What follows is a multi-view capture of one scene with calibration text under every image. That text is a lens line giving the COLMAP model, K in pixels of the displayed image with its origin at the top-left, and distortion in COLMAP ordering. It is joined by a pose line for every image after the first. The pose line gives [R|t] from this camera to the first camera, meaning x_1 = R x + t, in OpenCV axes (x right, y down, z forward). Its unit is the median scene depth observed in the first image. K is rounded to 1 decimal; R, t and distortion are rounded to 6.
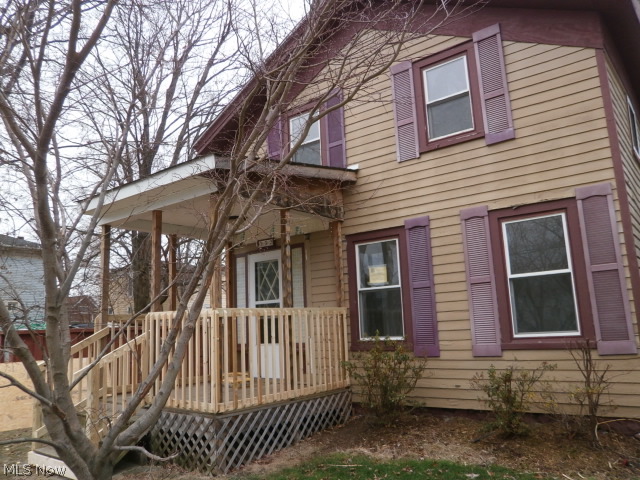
lens RADIAL K [[509.5, 0, 320.0], [0, 509.5, 240.0], [0, 0, 1]] dist [-0.030190, 0.000778]
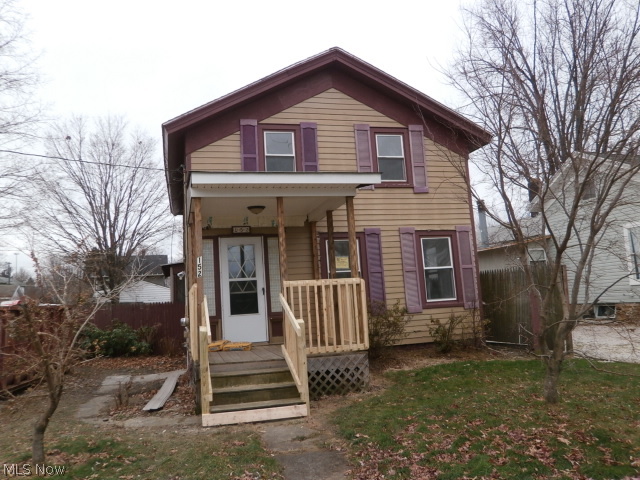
lens RADIAL K [[476.8, 0, 320.0], [0, 476.8, 240.0], [0, 0, 1]] dist [0.001563, 0.000042]
pose [[0.626148, 0.102947, 0.772878, -1.145151], [-0.101527, 0.993571, -0.050091, 0.091257], [-0.773066, -0.047104, 0.632574, 0.209314]]
